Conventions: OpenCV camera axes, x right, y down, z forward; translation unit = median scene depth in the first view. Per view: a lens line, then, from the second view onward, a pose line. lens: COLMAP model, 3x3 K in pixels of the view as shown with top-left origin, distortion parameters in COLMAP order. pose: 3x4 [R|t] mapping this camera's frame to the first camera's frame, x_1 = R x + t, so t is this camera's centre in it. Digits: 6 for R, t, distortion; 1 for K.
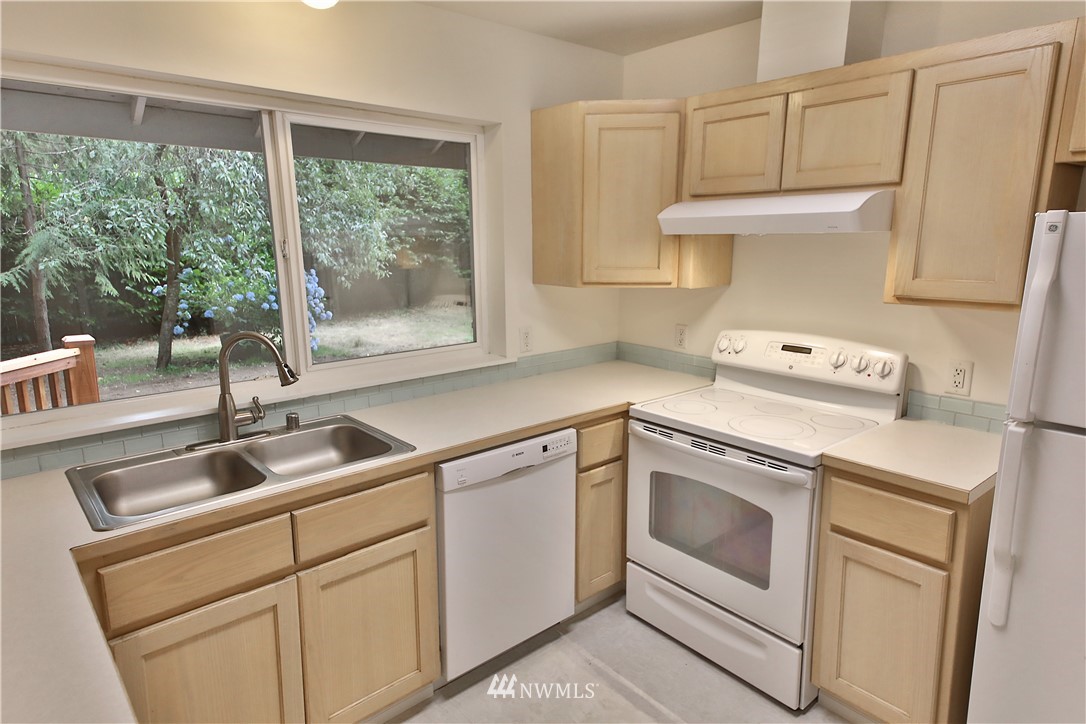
lens RADIAL K [[651.7, 0, 539.0], [0, 651.7, 356.0], [0, 0, 1]] dist [0.074657, 0.000412]
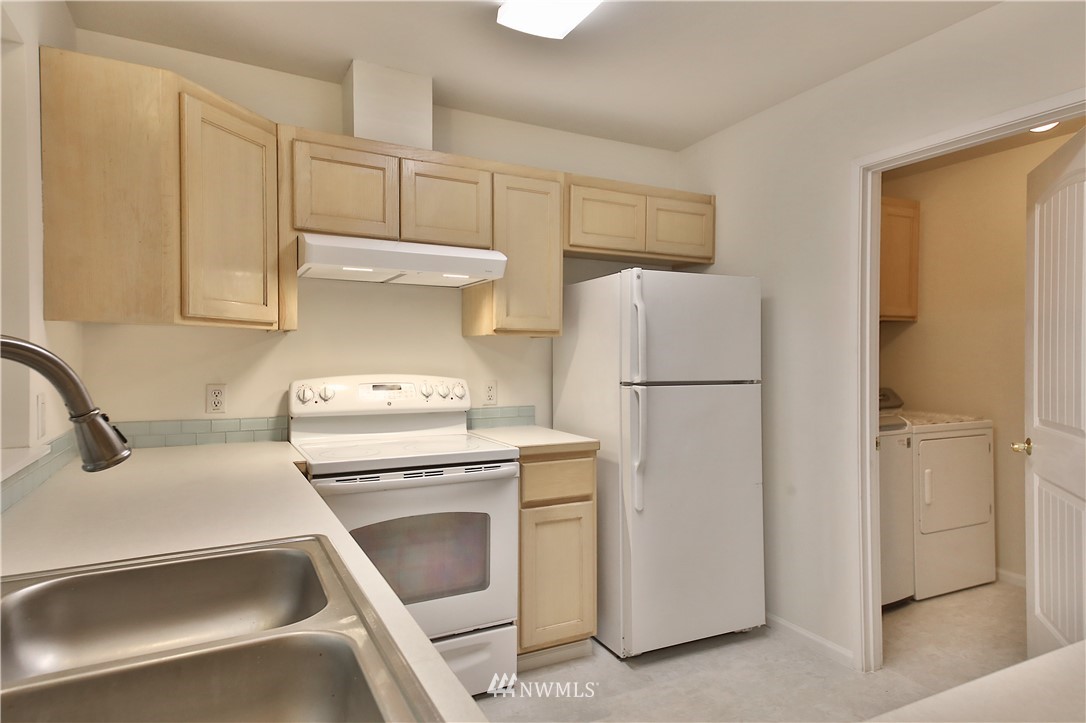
lens RADIAL K [[591.0, 0, 542.9], [0, 591.0, 358.3], [0, 0, 1]] dist [0.071256, -0.030421]
pose [[0.240816, 0.006457, 0.970549, -0.561282], [0.178134, 0.982697, -0.050737, 0.042524], [-0.954084, 0.185106, 0.235499, 0.572702]]
